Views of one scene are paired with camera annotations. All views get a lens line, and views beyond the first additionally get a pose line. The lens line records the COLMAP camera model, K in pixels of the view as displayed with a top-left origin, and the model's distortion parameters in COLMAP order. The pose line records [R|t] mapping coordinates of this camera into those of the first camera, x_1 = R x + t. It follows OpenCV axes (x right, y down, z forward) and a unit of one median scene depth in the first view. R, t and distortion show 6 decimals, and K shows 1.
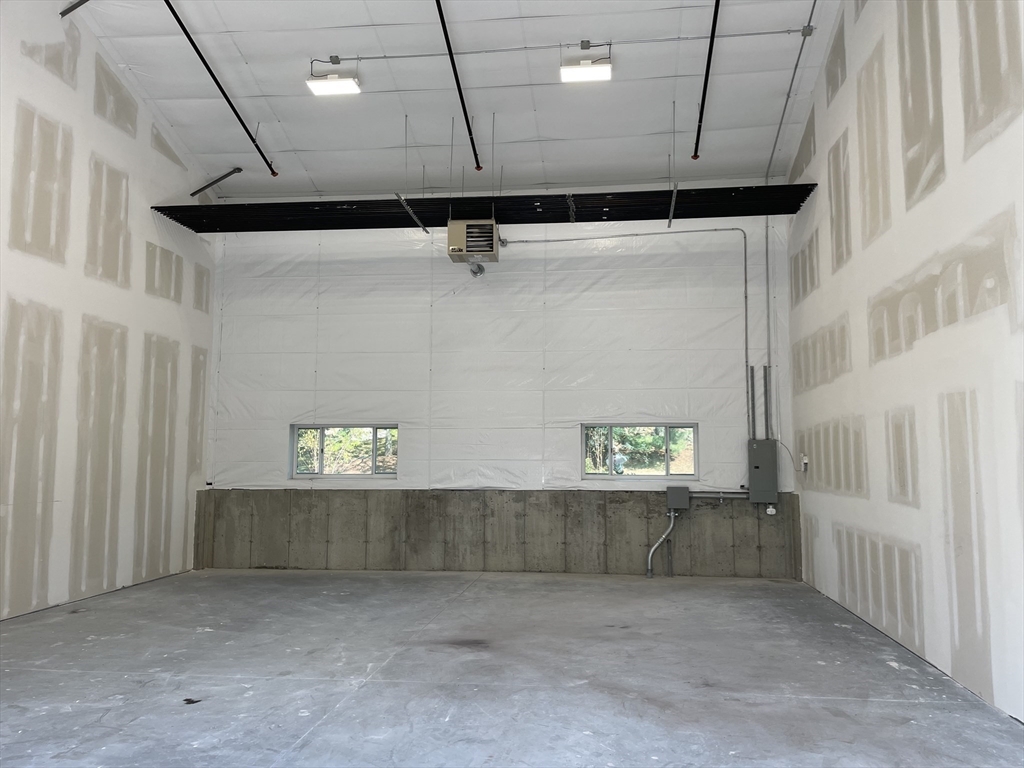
lens RADIAL K [[783.8, 0, 527.5], [0, 783.8, 384.3], [0, 0, 1]] dist [0.085774, -0.109924]
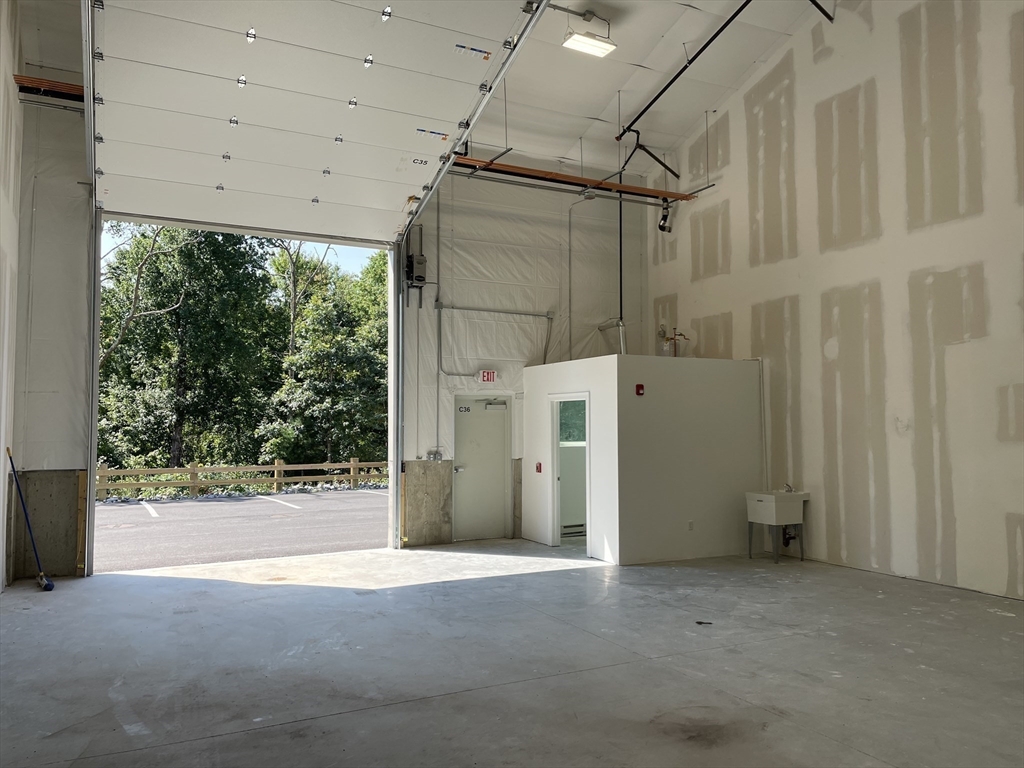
lens RADIAL K [[783.8, 0, 513.1], [0, 783.8, 384.8], [0, 0, 1]] dist [0.085774, -0.109924]
pose [[-0.830359, -0.028097, -0.556520, 0.263427], [0.047596, 0.991502, -0.121074, 0.084186], [0.555192, -0.127023, -0.821965, 0.961822]]
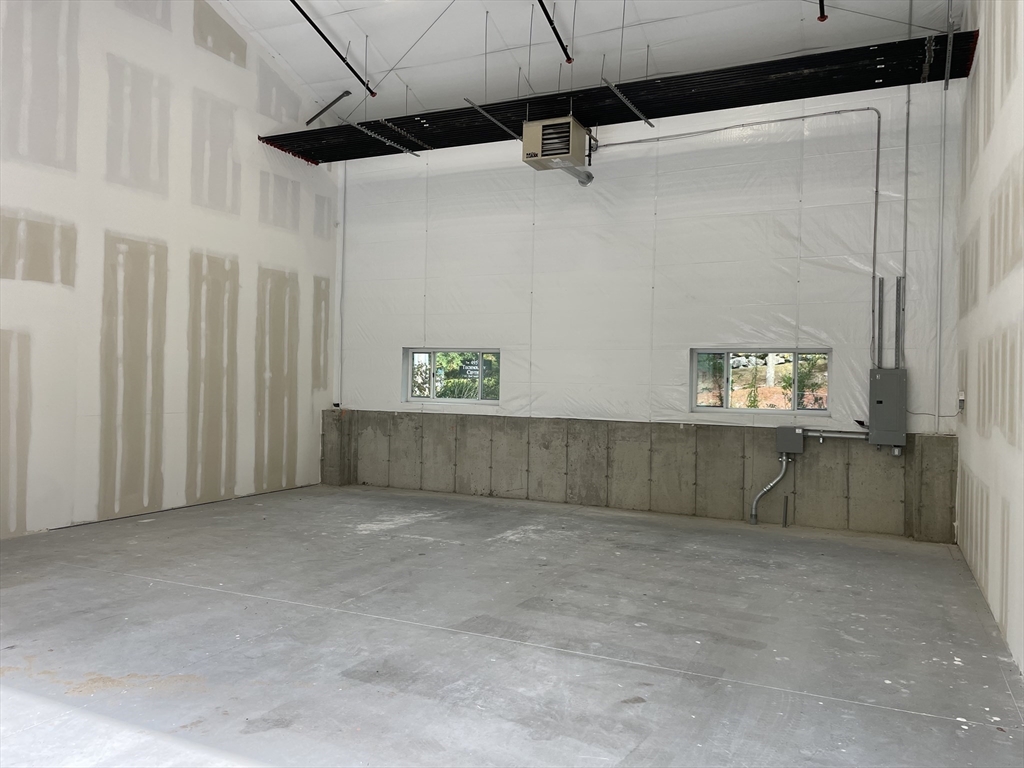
lens RADIAL K [[783.8, 0, 513.5], [0, 783.8, 379.3], [0, 0, 1]] dist [0.085774, -0.109924]
pose [[0.942549, 0.017939, -0.333586, 0.191324], [0.008578, 0.996928, 0.077848, 0.015845], [0.333958, -0.076237, 0.939500, 0.109505]]
